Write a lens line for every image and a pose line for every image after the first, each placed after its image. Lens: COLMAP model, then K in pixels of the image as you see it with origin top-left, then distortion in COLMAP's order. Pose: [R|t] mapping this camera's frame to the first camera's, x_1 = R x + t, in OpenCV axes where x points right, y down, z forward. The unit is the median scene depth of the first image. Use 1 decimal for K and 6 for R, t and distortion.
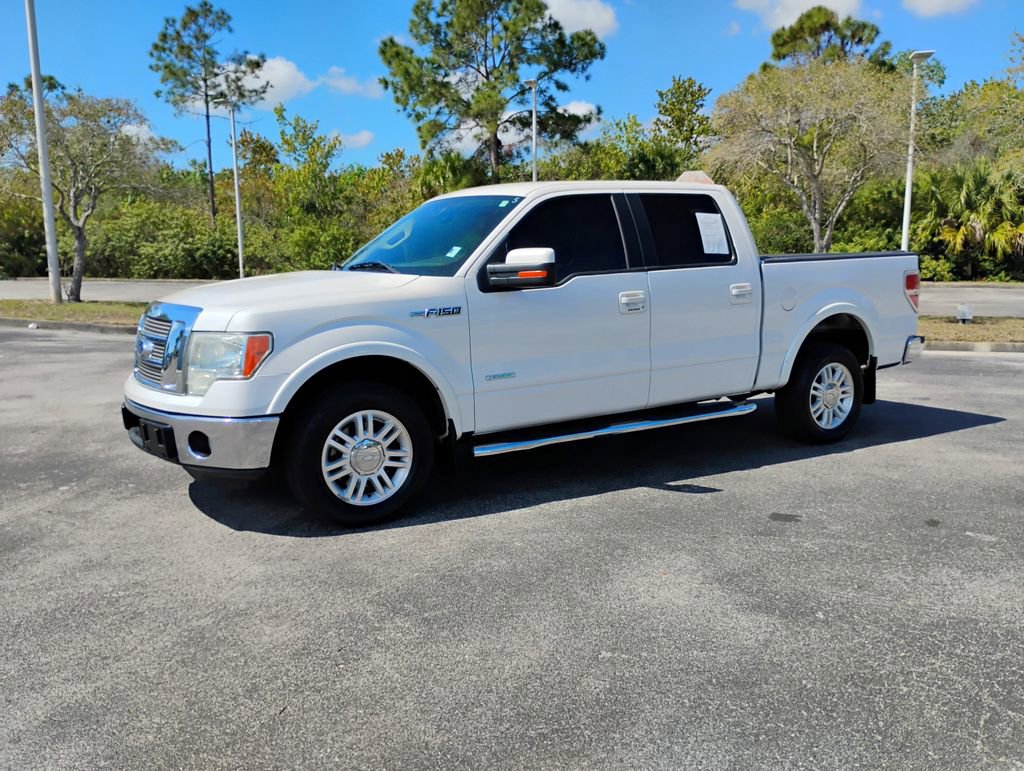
lens RADIAL K [[848.4, 0, 512.0], [0, 848.4, 385.5], [0, 0, 1]] dist [0.056239, -0.083532]
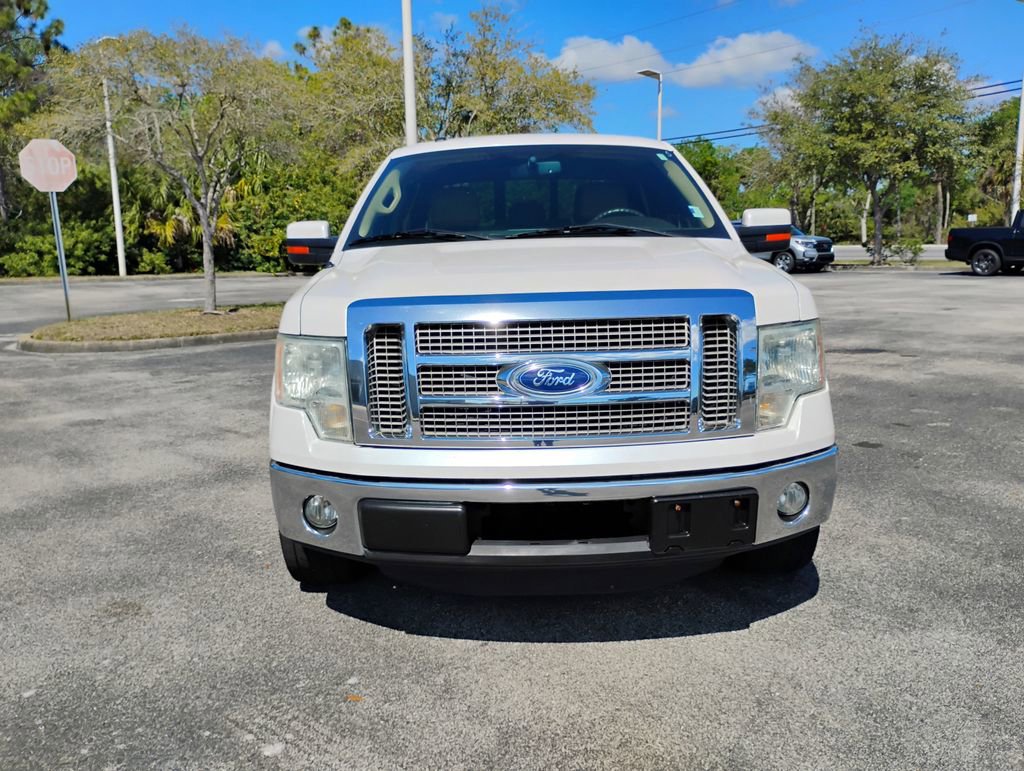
lens RADIAL K [[848.4, 0, 512.0], [0, 848.4, 385.5], [0, 0, 1]] dist [0.056239, -0.083532]
pose [[0.538373, -0.142630, 0.830548, -0.204832], [0.140436, 0.986976, 0.078462, -0.019648], [-0.830922, 0.074397, 0.551392, 0.169775]]
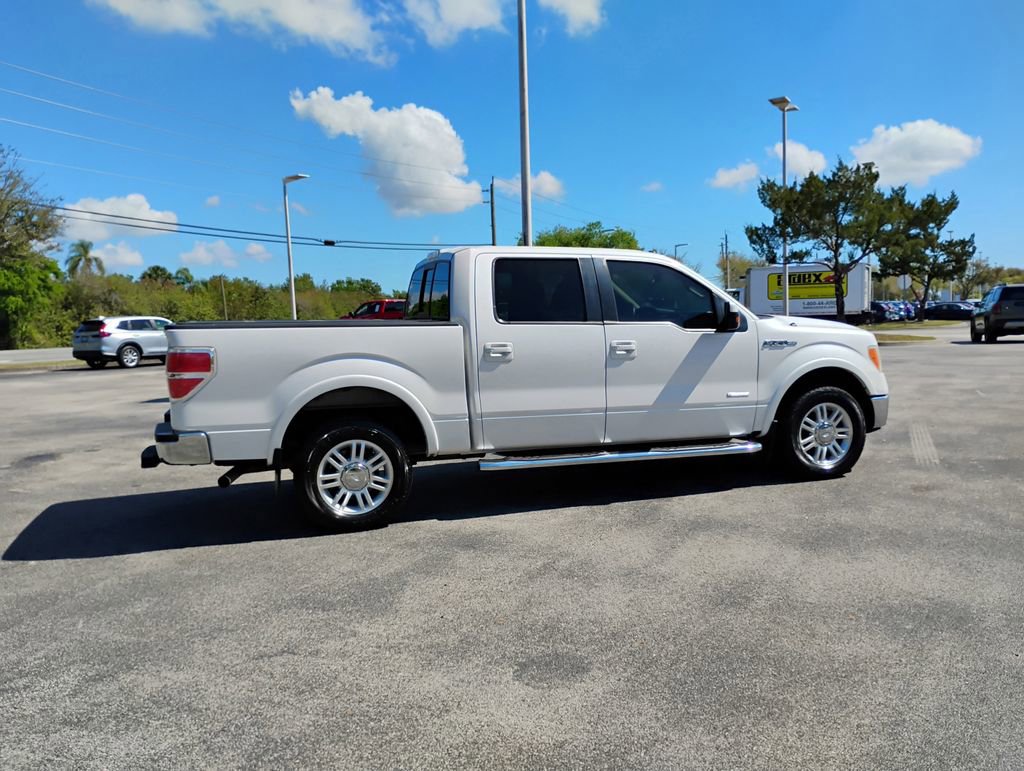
lens RADIAL K [[848.4, 0, 512.0], [0, 848.4, 385.5], [0, 0, 1]] dist [0.056239, -0.083532]
pose [[-0.967456, 0.021125, 0.252155, -0.055068], [0.078370, 0.972525, 0.219210, -0.093314], [-0.240597, 0.231837, -0.942531, 0.637539]]
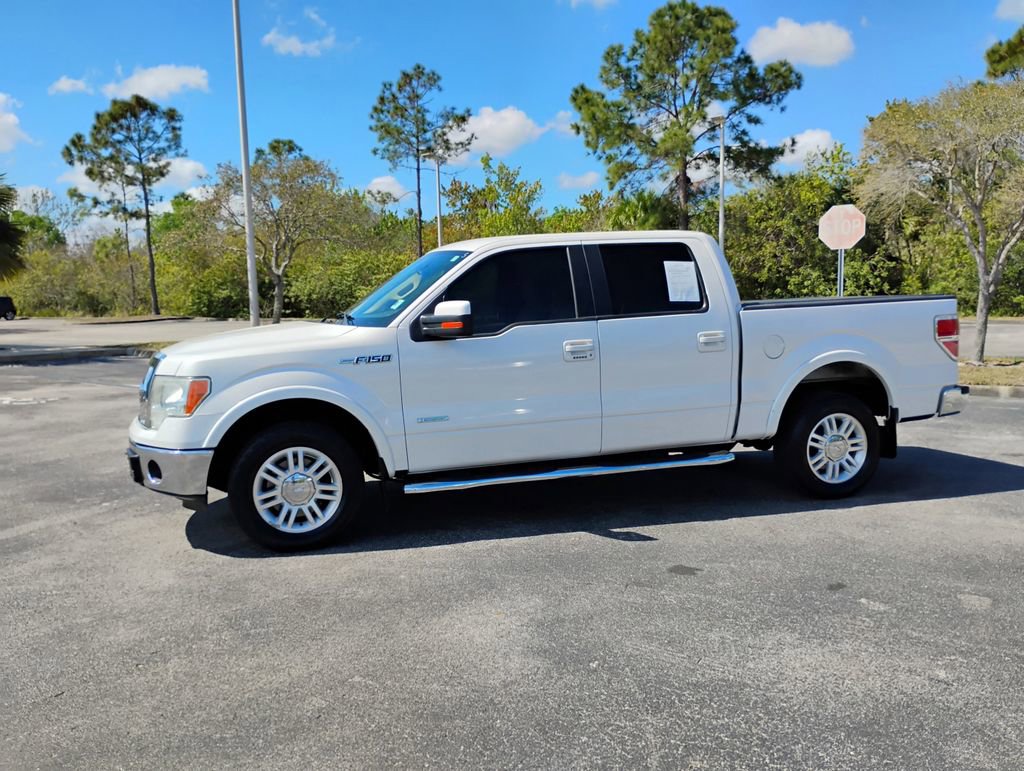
lens RADIAL K [[848.4, 0, 512.0], [0, 848.4, 385.5], [0, 0, 1]] dist [0.056239, -0.083532]
pose [[0.966326, 0.015096, -0.256877, 0.084907], [-0.025895, 0.998915, -0.038708, -0.003490], [0.256014, 0.044056, 0.965669, -0.003326]]
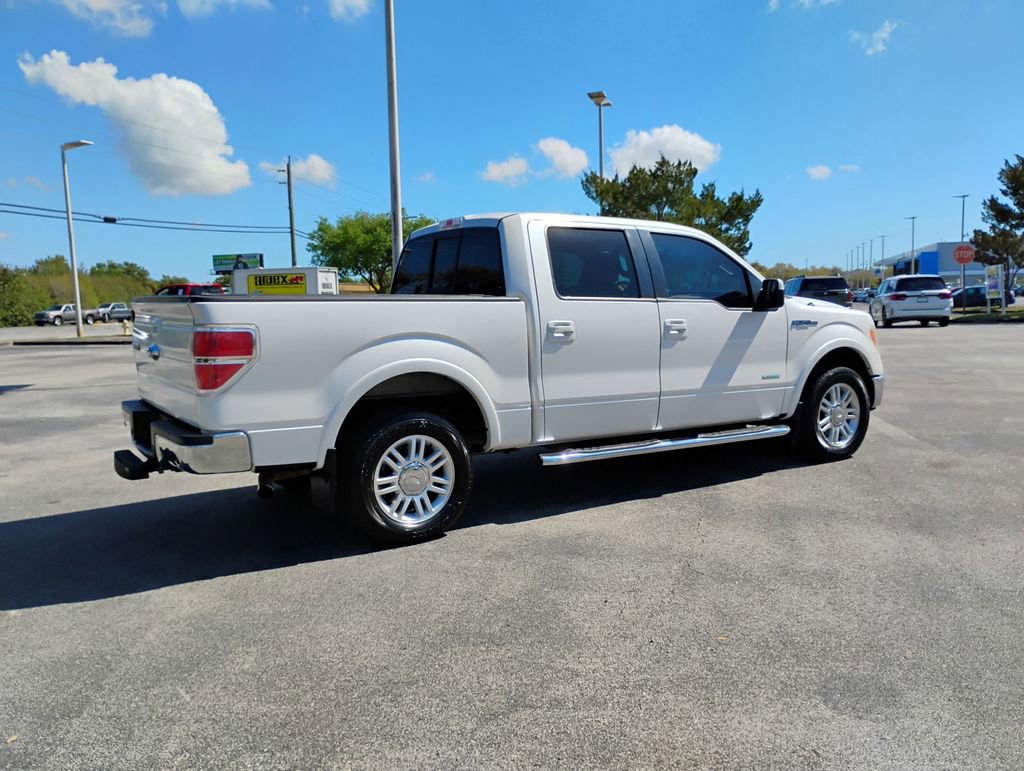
lens RADIAL K [[848.4, 0, 512.0], [0, 848.4, 385.5], [0, 0, 1]] dist [0.056239, -0.083532]
pose [[-0.999366, 0.035535, 0.002352, 0.036542], [0.035023, 0.968689, 0.245794, -0.089244], [0.006456, 0.245720, -0.969319, 0.616490]]
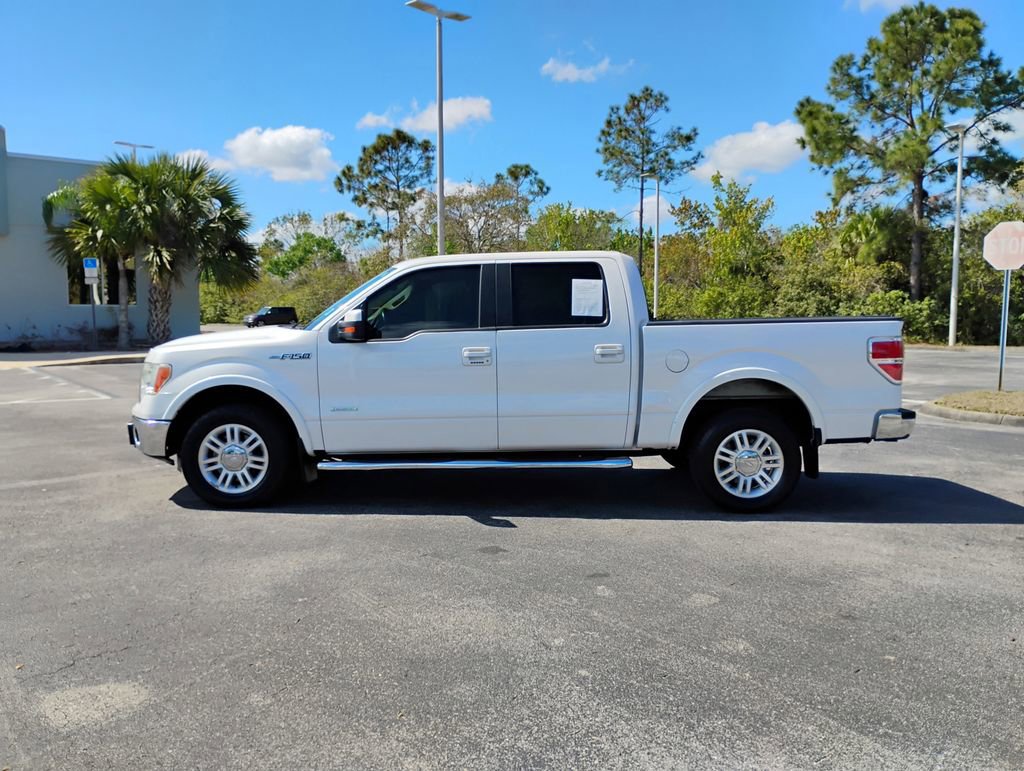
lens RADIAL K [[848.4, 0, 512.0], [0, 848.4, 385.5], [0, 0, 1]] dist [0.056239, -0.083532]
pose [[0.844632, 0.053008, -0.532716, 0.207996], [-0.089315, 0.995092, -0.042593, -0.003334], [0.527844, 0.083555, 0.845221, 0.011756]]
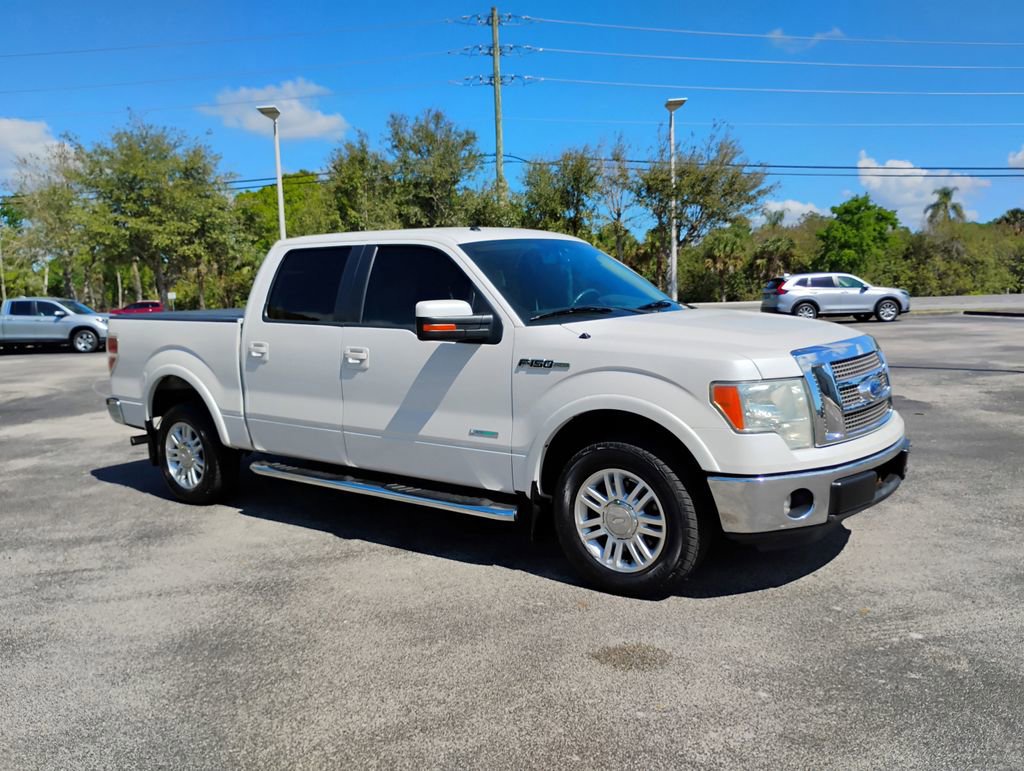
lens RADIAL K [[848.4, 0, 512.0], [0, 848.4, 385.5], [0, 0, 1]] dist [0.056239, -0.083532]
pose [[-0.338293, -0.078558, 0.937756, -0.265508], [0.176167, 0.973606, 0.145112, -0.056597], [-0.924404, 0.214292, -0.315525, 0.378259]]
